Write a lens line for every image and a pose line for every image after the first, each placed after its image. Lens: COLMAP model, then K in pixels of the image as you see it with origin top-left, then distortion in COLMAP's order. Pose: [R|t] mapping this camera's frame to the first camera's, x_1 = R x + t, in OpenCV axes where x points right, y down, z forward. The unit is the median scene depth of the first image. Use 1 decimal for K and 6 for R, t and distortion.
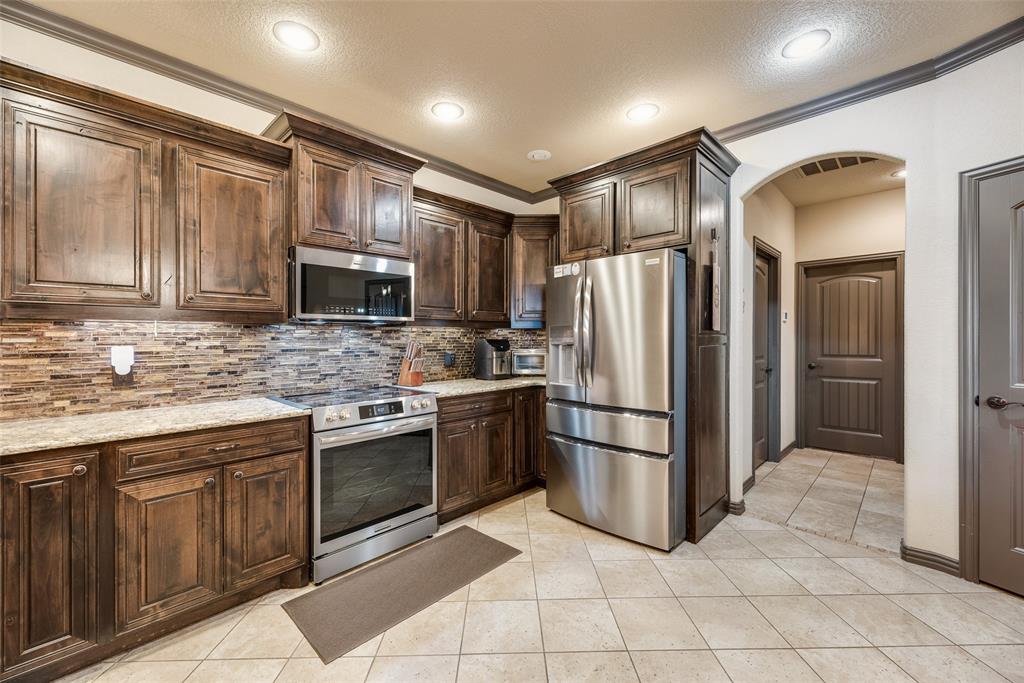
lens RADIAL K [[413.2, 0, 510.1], [0, 413.2, 341.0], [0, 0, 1]] dist [0.003620, -0.000248]
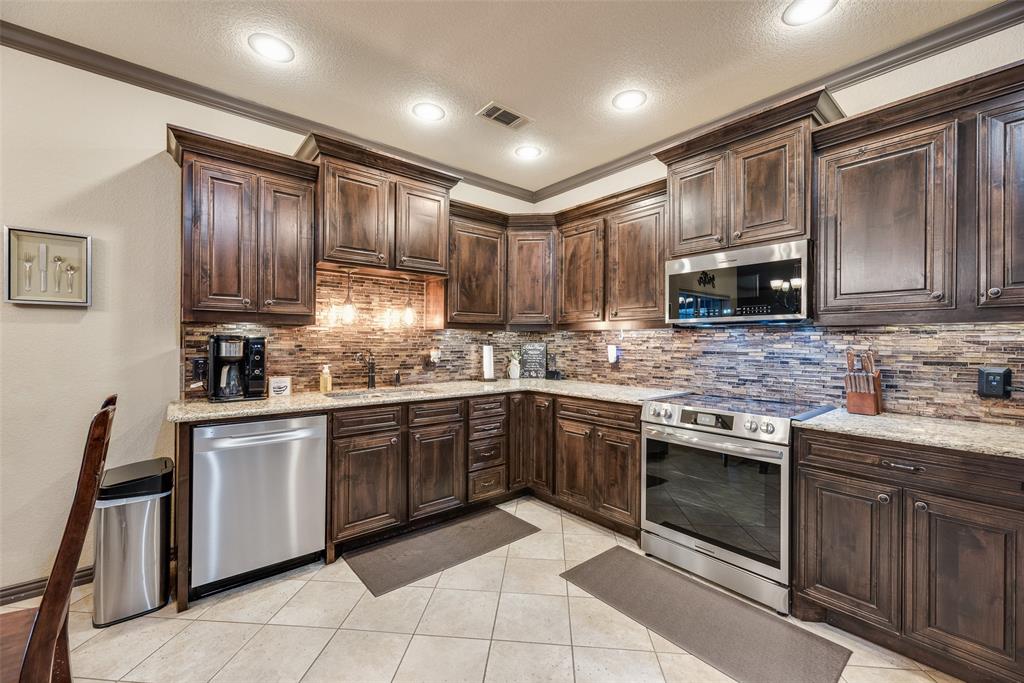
lens RADIAL K [[413.2, 0, 514.7], [0, 413.2, 339.9], [0, 0, 1]] dist [0.003620, -0.000248]
pose [[-0.100654, 0.001138, -0.994921, 0.641773], [-0.011748, 0.999928, 0.002332, -0.007334], [0.994852, 0.011923, -0.100634, 0.662811]]
